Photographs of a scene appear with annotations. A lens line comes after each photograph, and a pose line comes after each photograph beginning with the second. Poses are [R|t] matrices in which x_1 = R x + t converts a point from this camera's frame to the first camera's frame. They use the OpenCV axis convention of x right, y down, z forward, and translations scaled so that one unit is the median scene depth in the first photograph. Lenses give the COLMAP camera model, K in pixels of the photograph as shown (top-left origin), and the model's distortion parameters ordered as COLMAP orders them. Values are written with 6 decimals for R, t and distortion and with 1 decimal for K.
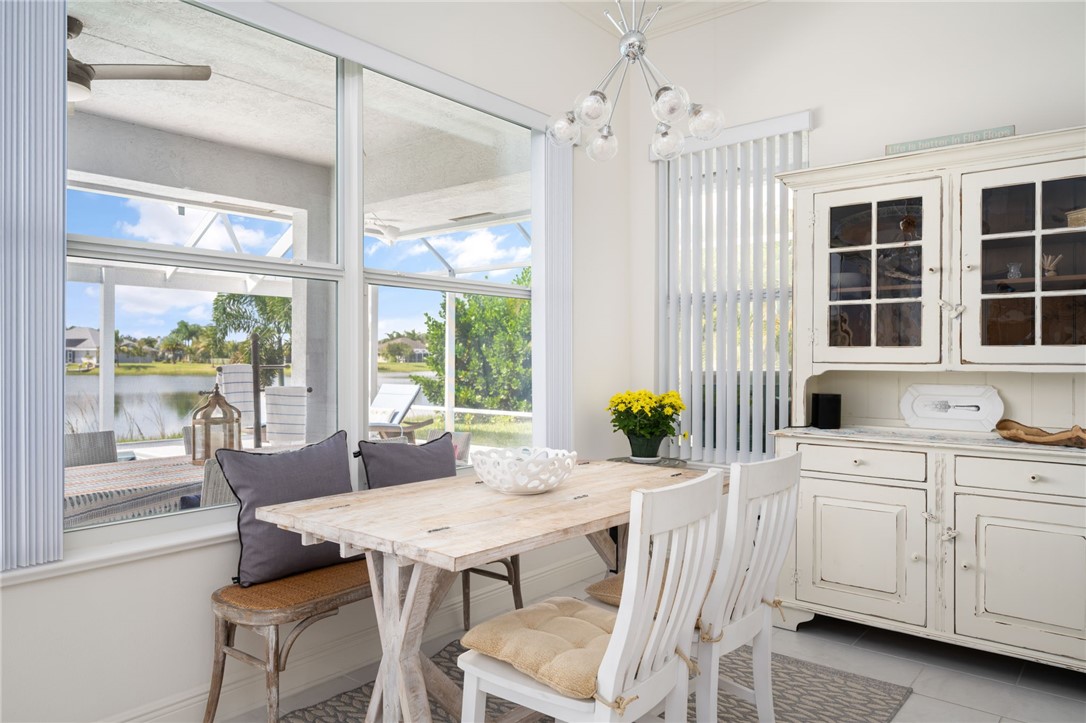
lens RADIAL K [[753.1, 0, 542.9], [0, 753.1, 358.6], [0, 0, 1]] dist [-0.005943, 0.005864]
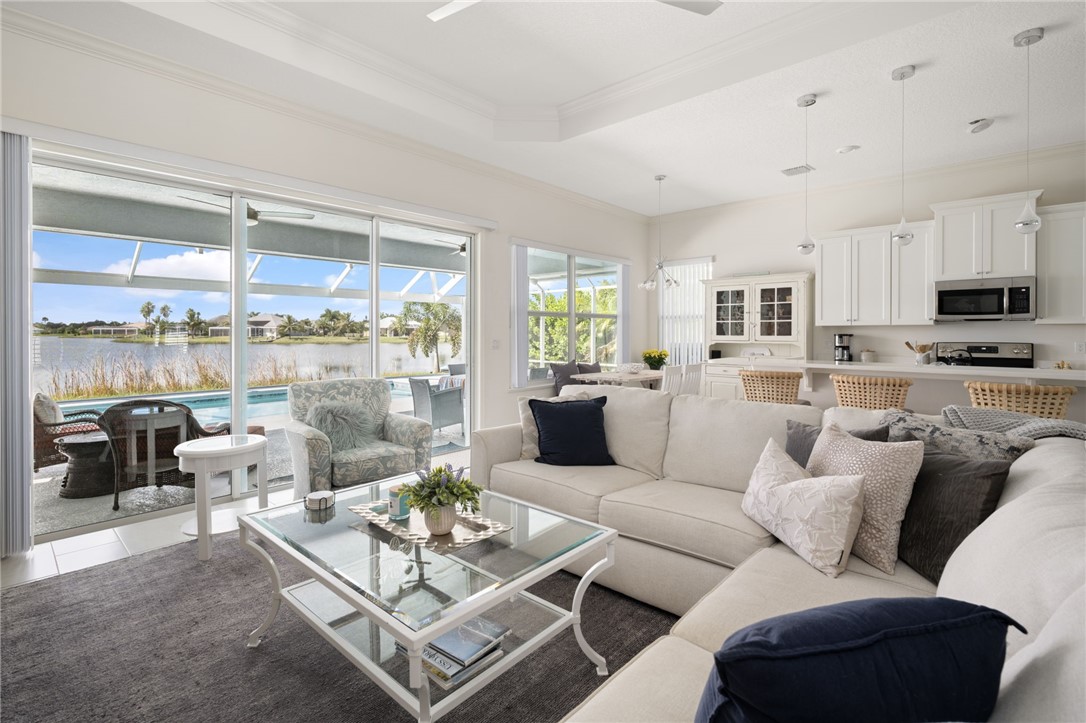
lens RADIAL K [[511.2, 0, 520.6], [0, 511.2, 332.9], [0, 0, 1]] dist [0.001721, -0.000492]
pose [[0.997189, -0.000821, -0.074923, -0.297045], [0.000811, 1.000000, -0.000159, -0.028325], [0.074923, 0.000098, 0.997189, -1.280503]]
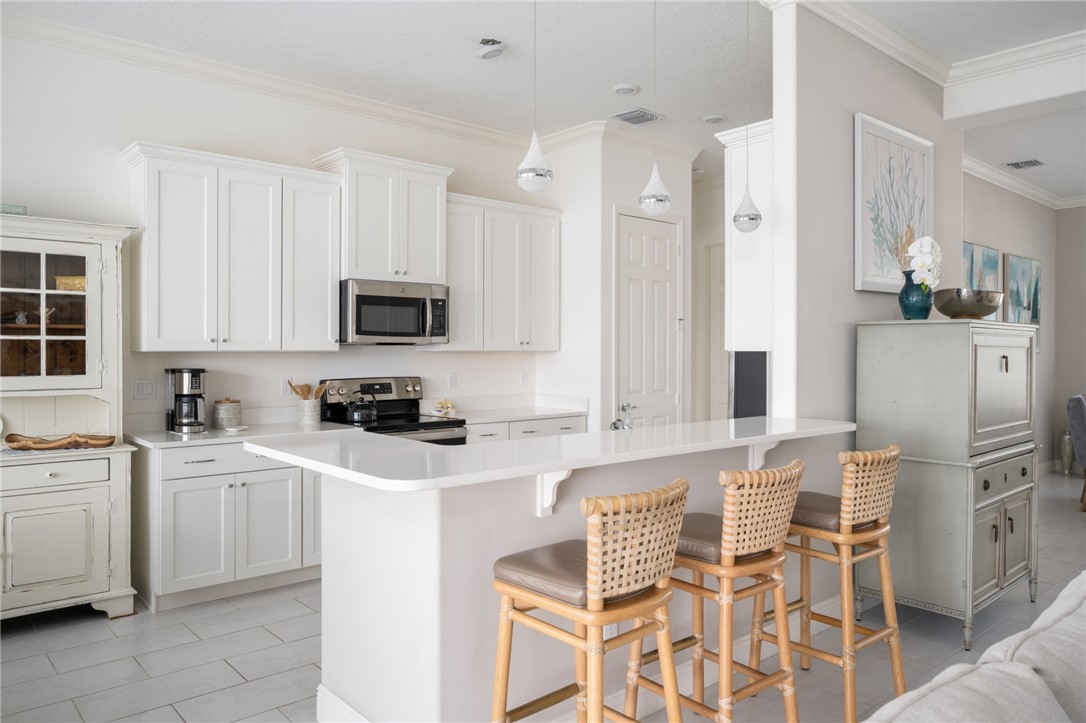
lens RADIAL K [[753.1, 0, 539.7], [0, 753.1, 350.7], [0, 0, 1]] dist [-0.005943, 0.005864]
pose [[0.162887, -0.002200, 0.986642, -0.465800], [0.000546, 0.999998, 0.002140, -0.058446], [-0.986645, 0.000190, 0.162887, -0.078637]]
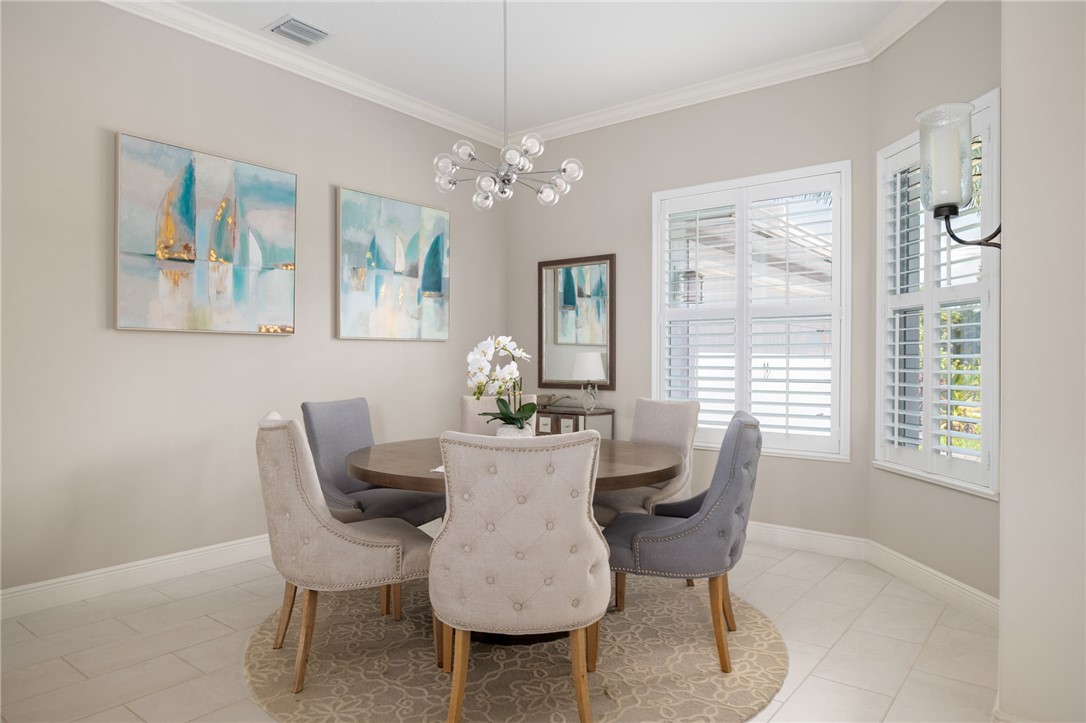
lens RADIAL K [[682.5, 0, 545.2], [0, 682.5, 361.0], [0, 0, 1]] dist [0.006273, -0.000418]
pose [[-0.033253, -0.005151, 0.999434, 0.665371], [-0.000987, 0.999986, 0.005121, 0.002543], [-0.999446, -0.000816, -0.033258, -1.546353]]
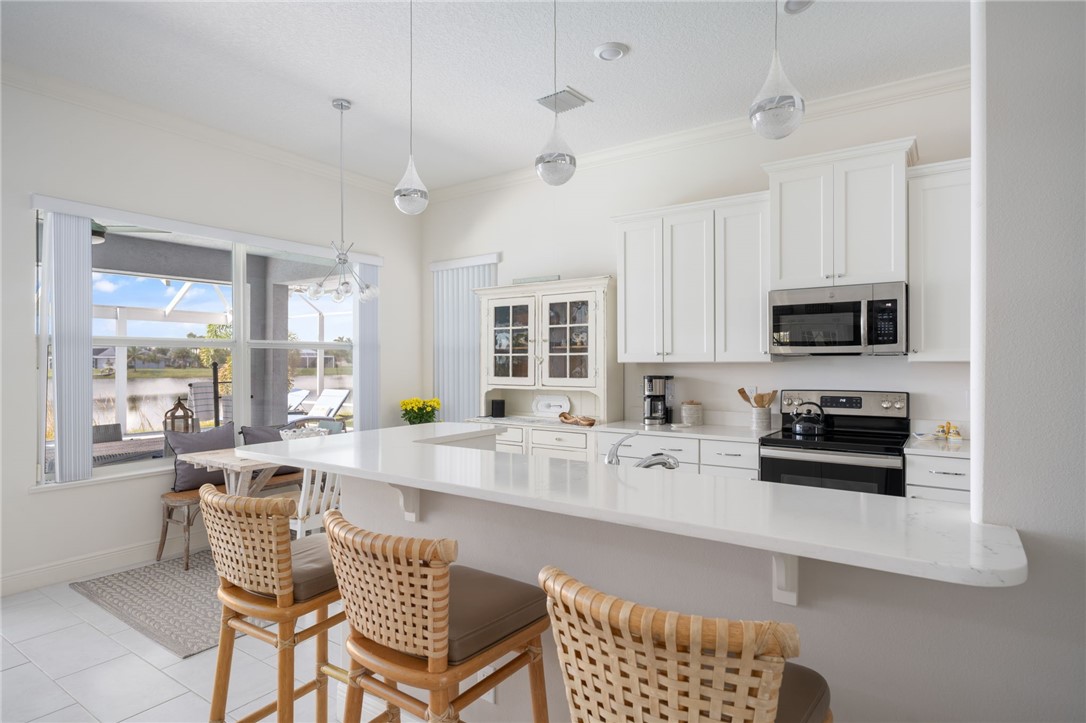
lens RADIAL K [[599.6, 0, 542.9], [0, 599.6, 361.0], [0, 0, 1]] dist [-0.003833, 0.000347]
pose [[0.996531, -0.004464, 0.083099, 0.401325], [0.004687, 0.999986, -0.002488, -0.056274], [-0.083087, 0.002868, 0.996538, -0.639471]]
